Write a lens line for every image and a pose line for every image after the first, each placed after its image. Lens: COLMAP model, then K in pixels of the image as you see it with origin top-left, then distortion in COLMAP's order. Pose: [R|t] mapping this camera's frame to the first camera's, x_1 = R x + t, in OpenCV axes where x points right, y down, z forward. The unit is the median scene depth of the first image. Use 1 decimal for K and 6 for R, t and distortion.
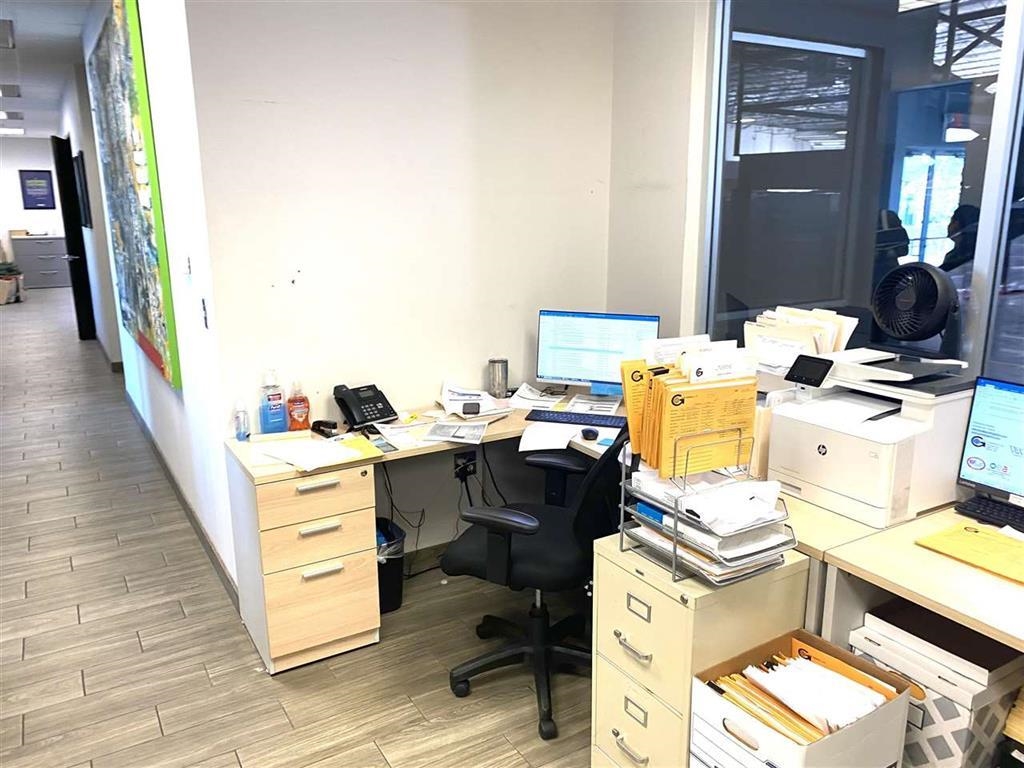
lens RADIAL K [[779.4, 0, 514.2], [0, 779.4, 379.0], [0, 0, 1]] dist [0.033158, -0.028787]
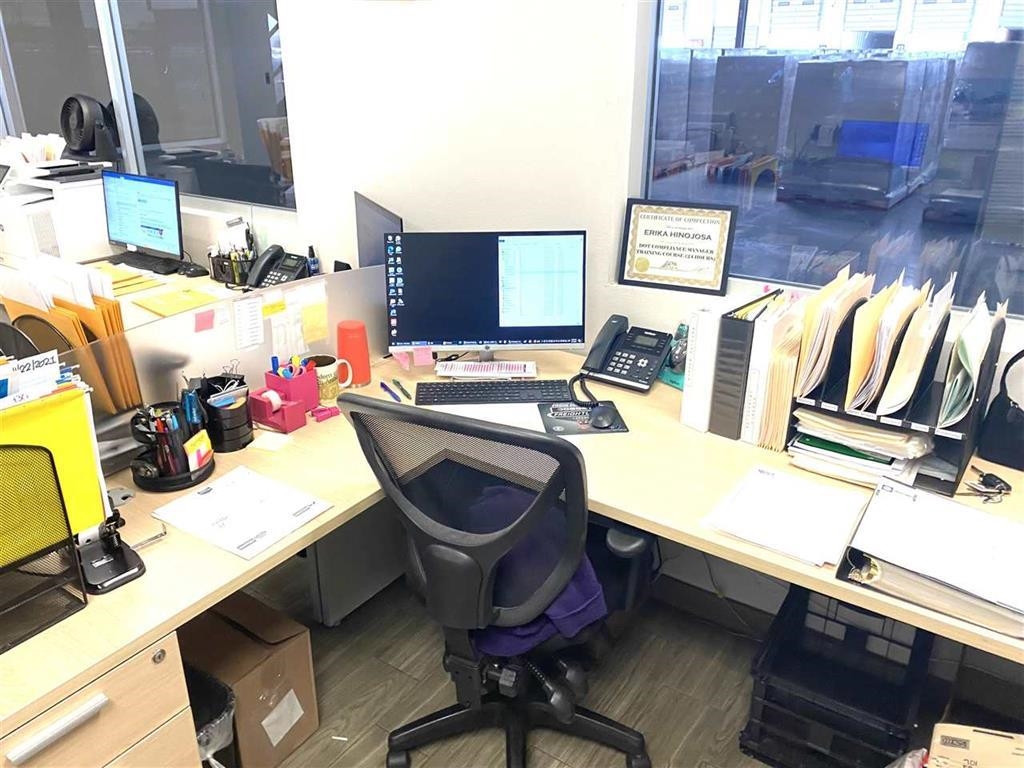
lens RADIAL K [[779.4, 0, 506.7], [0, 779.4, 383.4], [0, 0, 1]] dist [0.033158, -0.028787]
pose [[0.912202, -0.153059, 0.380080, 0.645062], [0.087938, 0.979127, 0.183241, 0.186839], [-0.400193, -0.133729, 0.906621, -0.729208]]
